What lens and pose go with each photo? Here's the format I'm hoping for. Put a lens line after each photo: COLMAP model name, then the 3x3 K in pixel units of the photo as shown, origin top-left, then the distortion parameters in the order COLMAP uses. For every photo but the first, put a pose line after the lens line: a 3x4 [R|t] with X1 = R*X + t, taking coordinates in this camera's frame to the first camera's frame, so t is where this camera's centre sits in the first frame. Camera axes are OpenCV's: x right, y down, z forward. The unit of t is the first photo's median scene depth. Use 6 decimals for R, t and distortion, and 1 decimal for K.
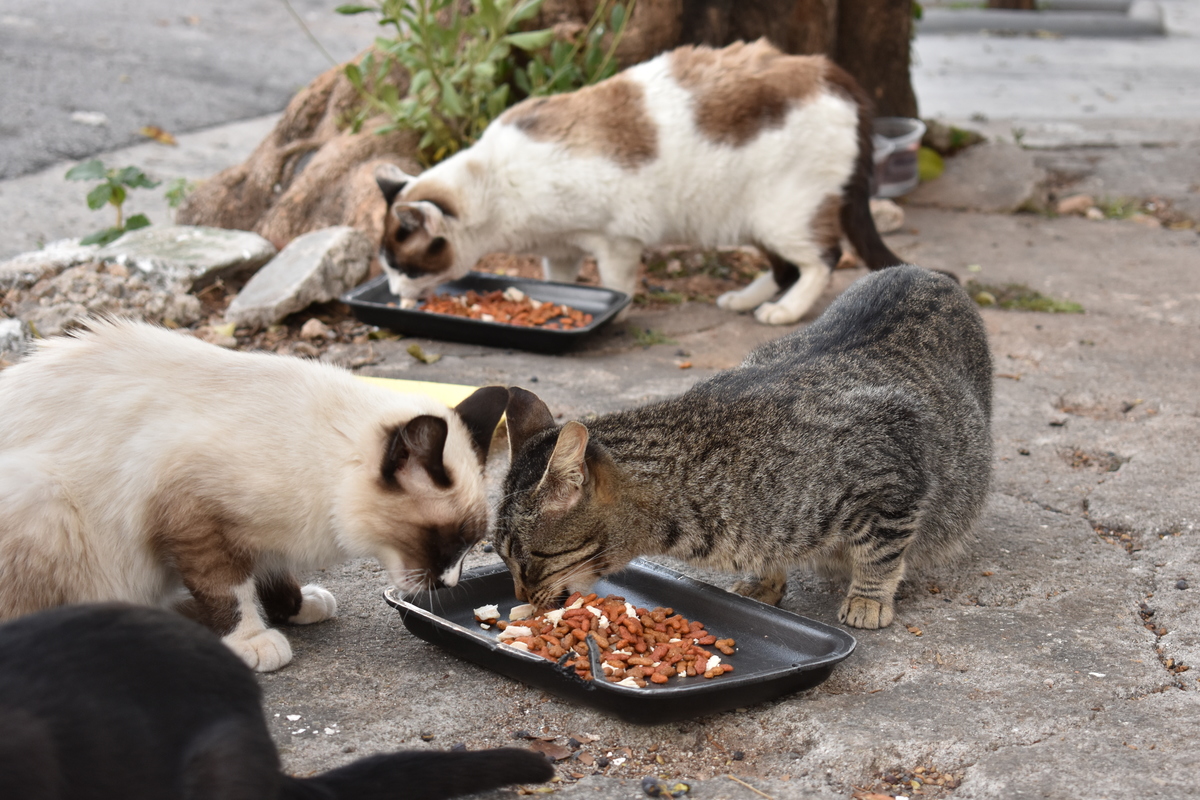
lens RADIAL K [[2722.3, 0, 606.0], [0, 2722.3, 400.3], [0, 0, 1]] dist [0.071398, 0.000000]
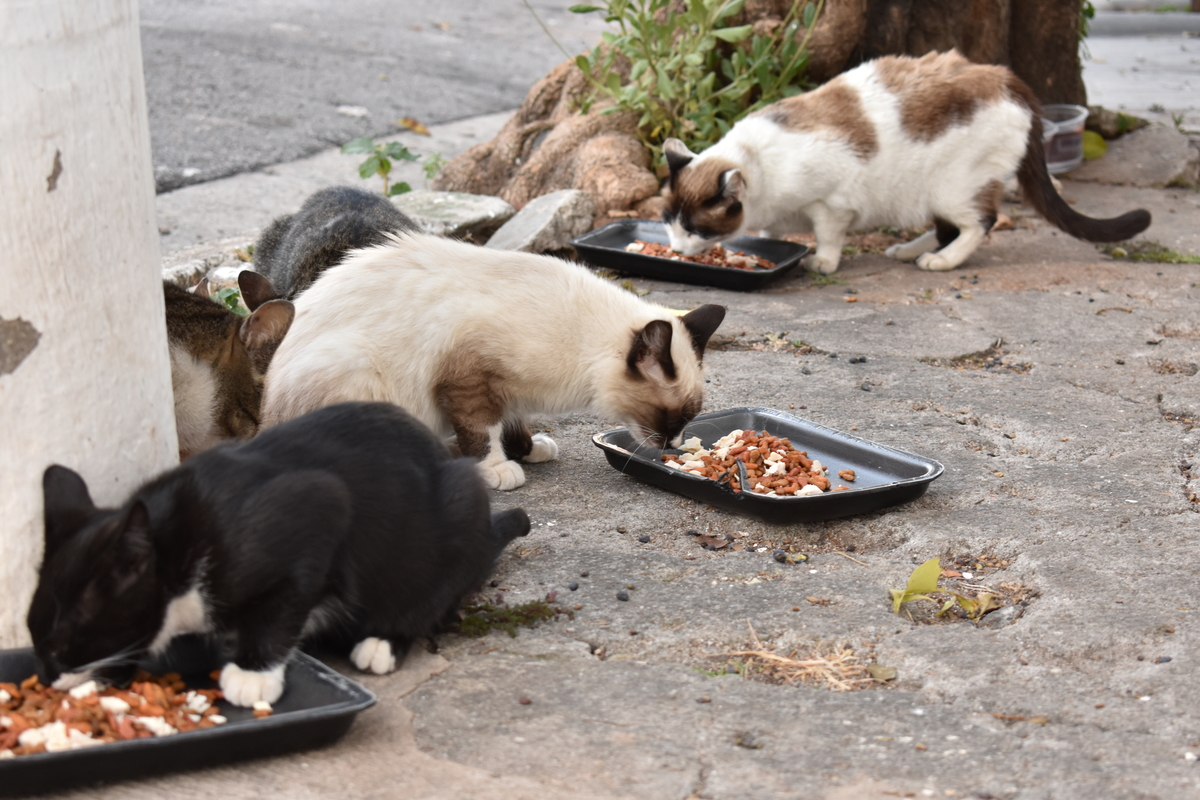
lens RADIAL K [[2722.3, 0, 595.4], [0, 2722.3, 402.1], [0, 0, 1]] dist [0.071398, 0.000000]
pose [[0.995791, 0.009124, -0.091196, 0.023968], [-0.009436, 0.999951, -0.002993, 0.033636], [0.091164, 0.003841, 0.995829, -0.191341]]
